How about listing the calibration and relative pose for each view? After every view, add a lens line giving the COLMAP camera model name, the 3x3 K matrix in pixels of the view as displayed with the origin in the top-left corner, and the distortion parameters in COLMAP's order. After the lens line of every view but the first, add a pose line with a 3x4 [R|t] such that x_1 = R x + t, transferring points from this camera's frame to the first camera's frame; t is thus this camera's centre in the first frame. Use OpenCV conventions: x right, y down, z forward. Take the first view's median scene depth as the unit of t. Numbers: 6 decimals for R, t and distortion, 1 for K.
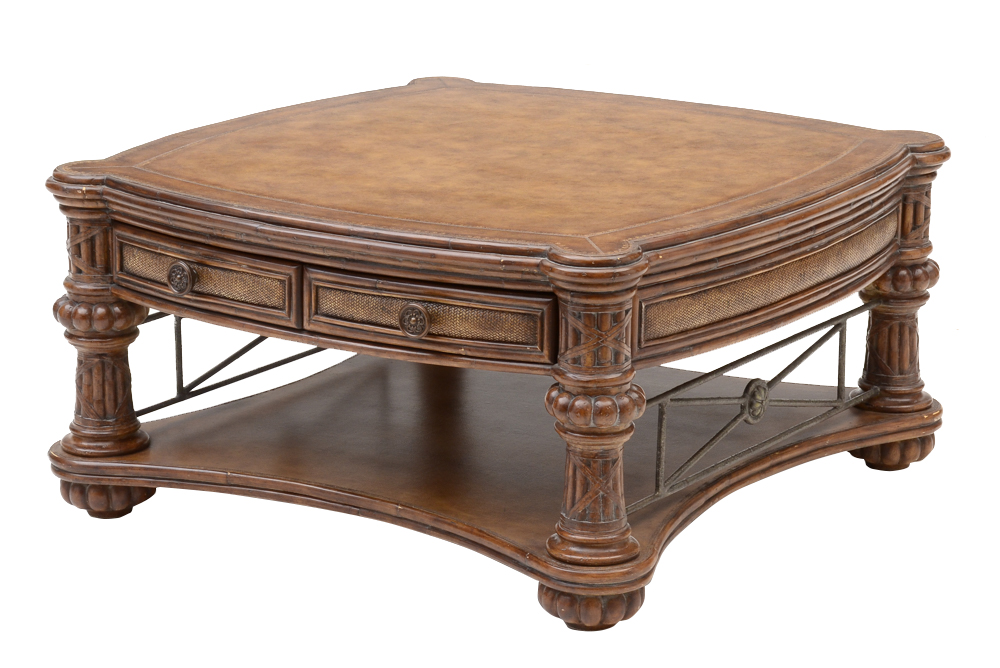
lens RADIAL K [[2982.1, 0, 502.9], [0, 2982.1, 338.9], [0, 0, 1]] dist [0.613731, 0.000000]
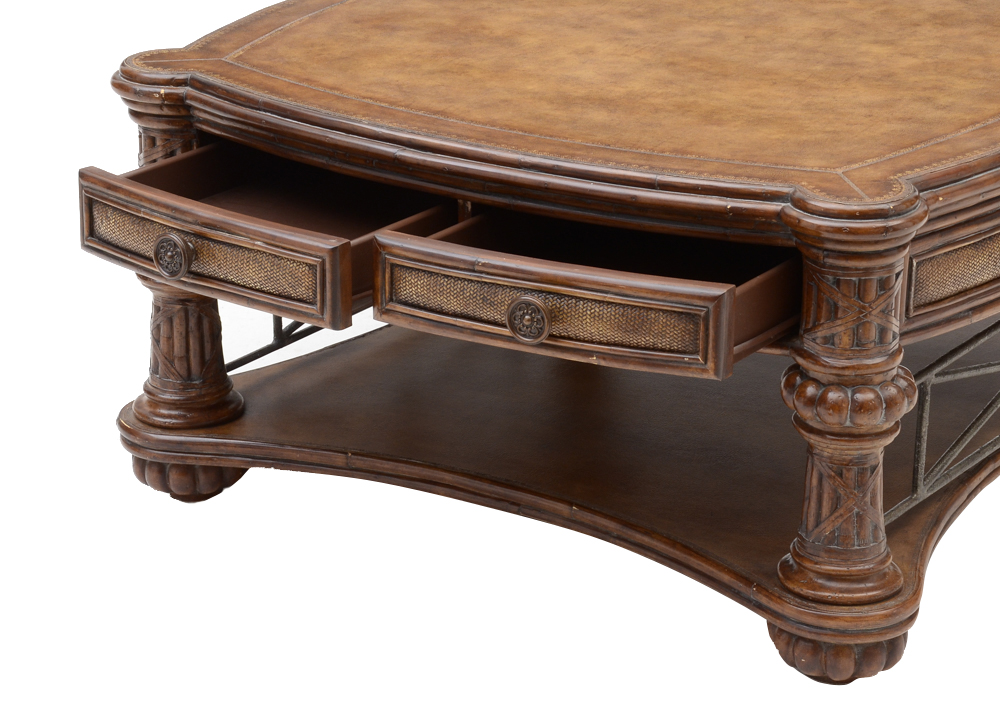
lens RADIAL K [[3036.3, 0, 516.6], [0, 3036.3, 337.3], [0, 0, 1]] dist [0.646786, 0.000000]
pose [[0.999965, -0.001596, 0.008230, -0.056256], [0.000920, 0.996676, 0.081457, -0.052511], [-0.008333, -0.081447, 0.996643, 0.217087]]
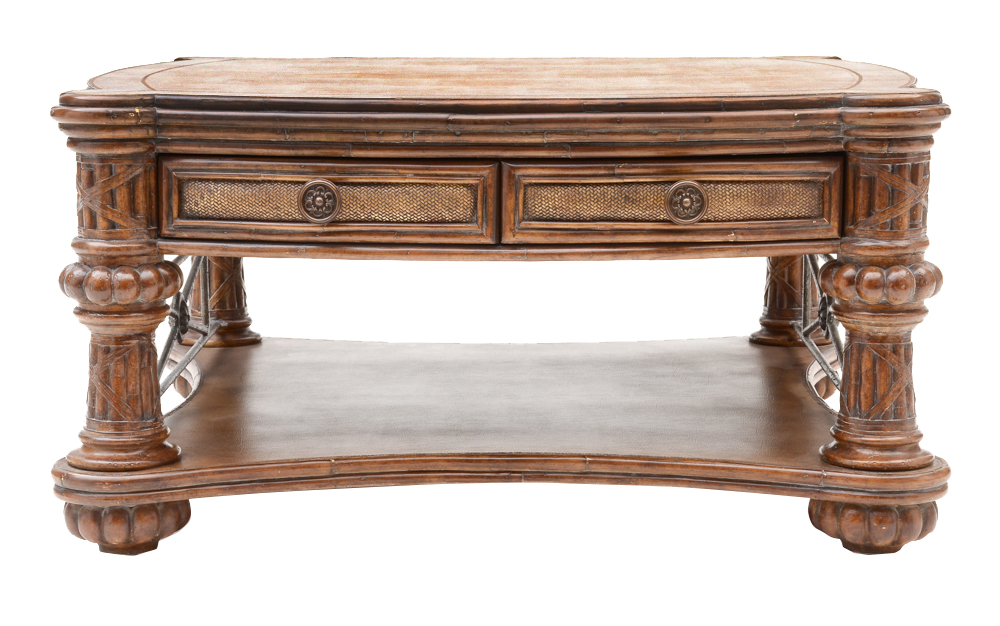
lens RADIAL K [[2644.8, 0, 494.8], [0, 2644.8, 323.0], [0, 0, 1]] dist [0.656088, 0.000000]
pose [[0.833042, -0.082766, 0.546983, -0.455278], [0.146006, 0.986581, -0.073081, 0.069223], [-0.533594, 0.140743, 0.833948, 0.399791]]
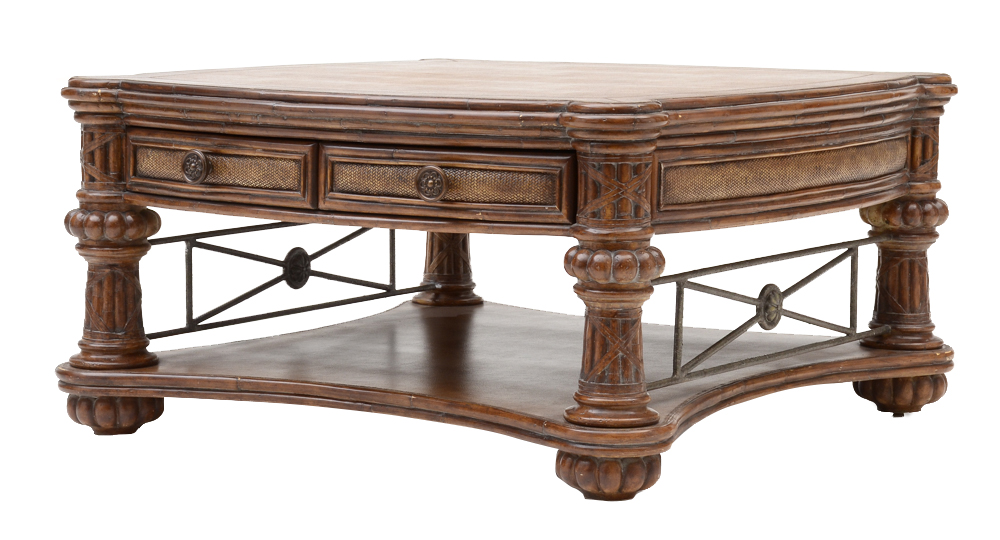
lens RADIAL K [[2804.3, 0, 503.8], [0, 2804.3, 260.8], [0, 0, 1]] dist [0.604312, 0.000000]
pose [[0.999933, 0.004381, 0.010684, -0.014764], [-0.002735, 0.988770, -0.149417, 0.151014], [-0.011219, 0.149378, 0.988717, 0.076468]]
